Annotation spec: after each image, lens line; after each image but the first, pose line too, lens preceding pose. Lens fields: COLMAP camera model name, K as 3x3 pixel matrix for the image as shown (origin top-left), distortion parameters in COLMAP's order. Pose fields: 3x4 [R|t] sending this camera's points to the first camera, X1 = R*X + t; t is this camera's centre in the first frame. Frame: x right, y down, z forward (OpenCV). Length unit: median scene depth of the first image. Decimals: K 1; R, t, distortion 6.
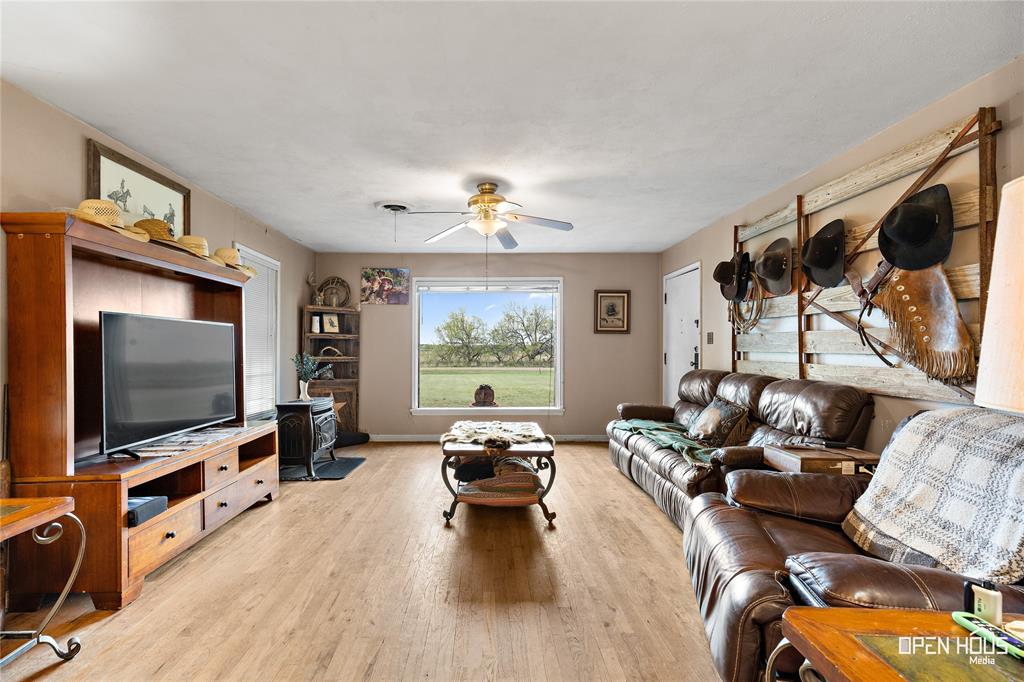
lens RADIAL K [[465.5, 0, 488.7], [0, 465.5, 343.9], [0, 0, 1]] dist [0.001126, -0.000055]
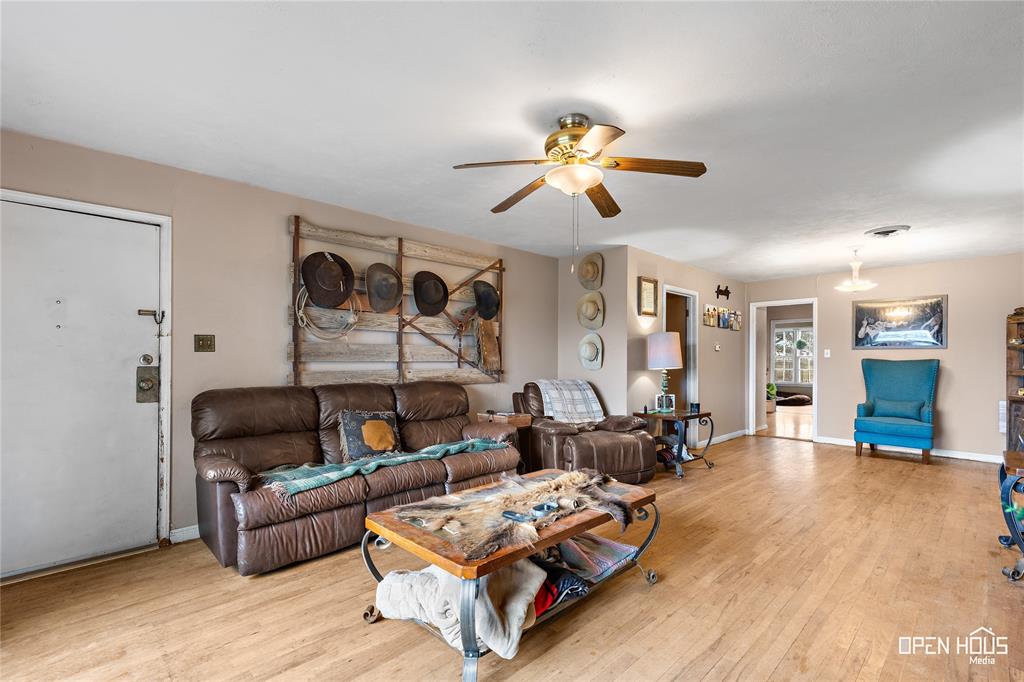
lens RADIAL K [[468.9, 0, 515.3], [0, 468.9, 359.2], [0, 0, 1]] dist [0.002472, -0.000166]
pose [[-0.696528, -0.004984, 0.717512, -0.473629], [-0.008299, 0.999965, -0.001110, 0.011598], [-0.717481, -0.006728, -0.696545, 1.675099]]
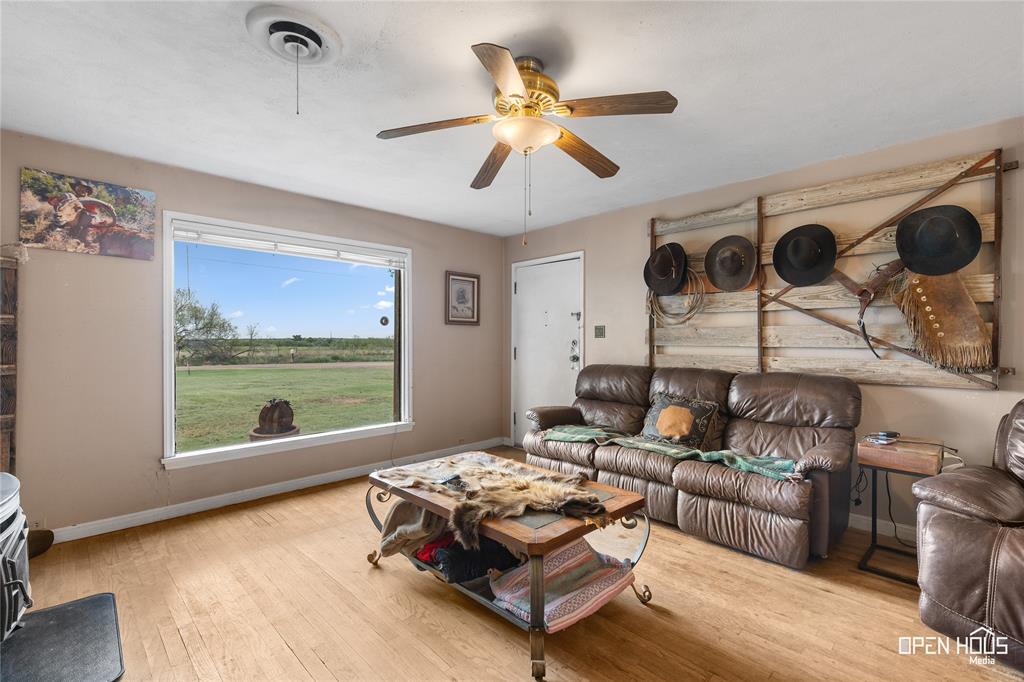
lens RADIAL K [[458.4, 0, 515.7], [0, 458.4, 343.1], [0, 0, 1]] dist [0.002901, 0.000593]
pose [[0.716992, -0.004543, 0.697067, -0.451650], [-0.004228, 0.999932, 0.010866, 0.001825], [-0.697069, -0.010738, 0.716924, 0.643033]]
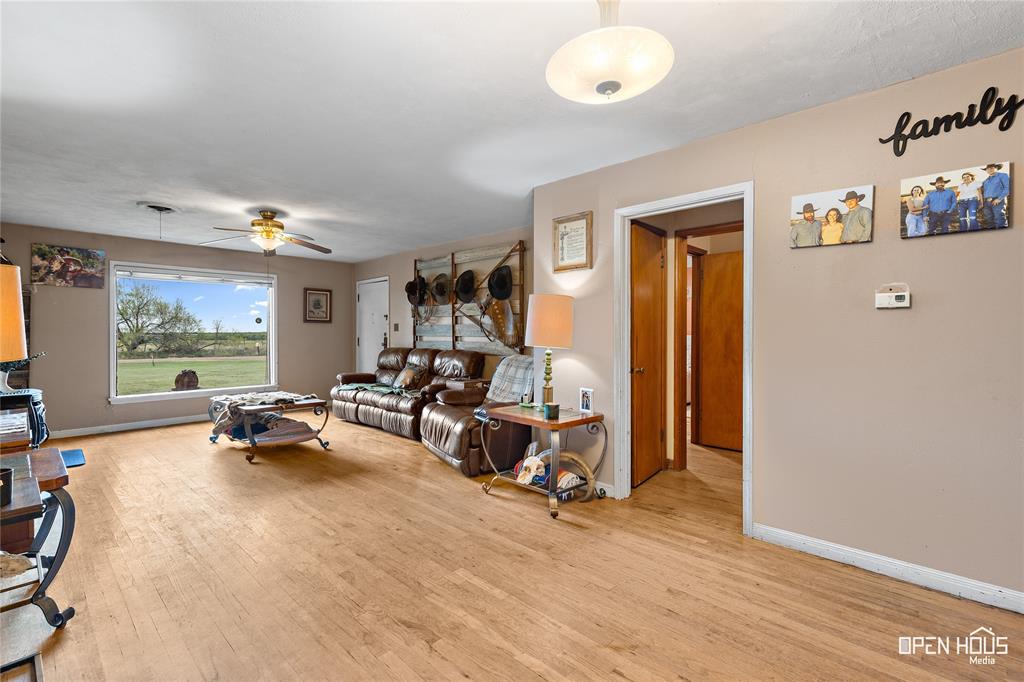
lens RADIAL K [[450.5, 0, 509.5], [0, 450.5, 336.3], [0, 0, 1]] dist [-0.001116, -0.000231]
pose [[0.687413, -0.005743, 0.726244, -0.507819], [-0.002550, 0.999943, 0.010321, 0.000807], [-0.726263, -0.008947, 0.687359, -0.431049]]
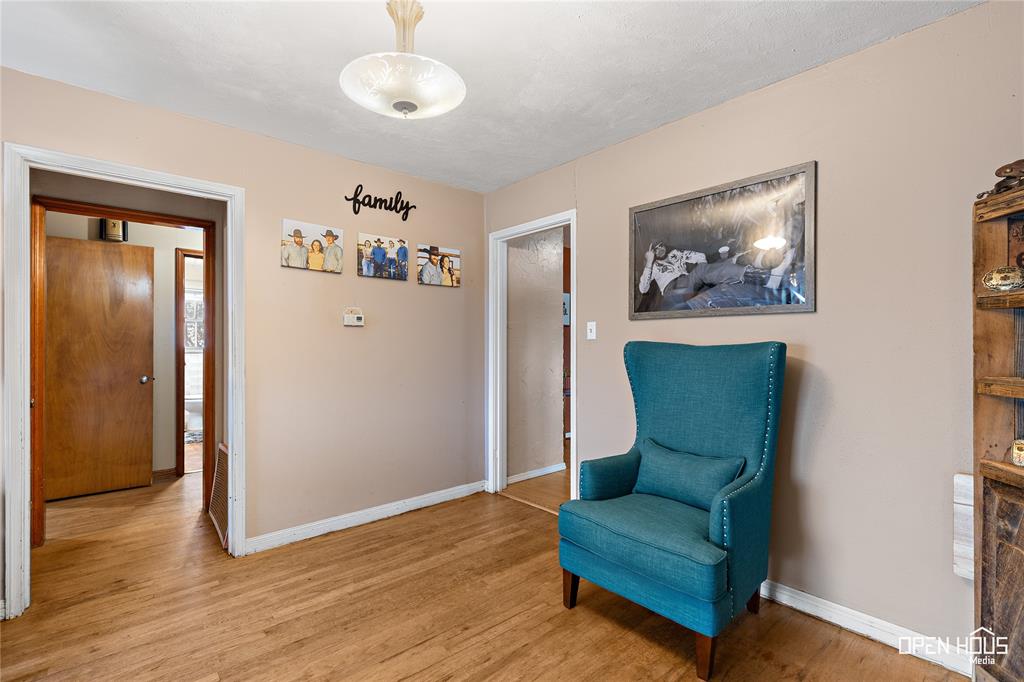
lens RADIAL K [[465.3, 0, 511.9], [0, 465.3, 344.4], [0, 0, 1]] dist [-0.000954, 0.000056]
pose [[-0.658246, -0.002402, 0.752799, -0.539496], [-0.002359, 0.999997, 0.001128, -0.000444], [-0.752799, -0.001033, -0.658250, 0.000450]]
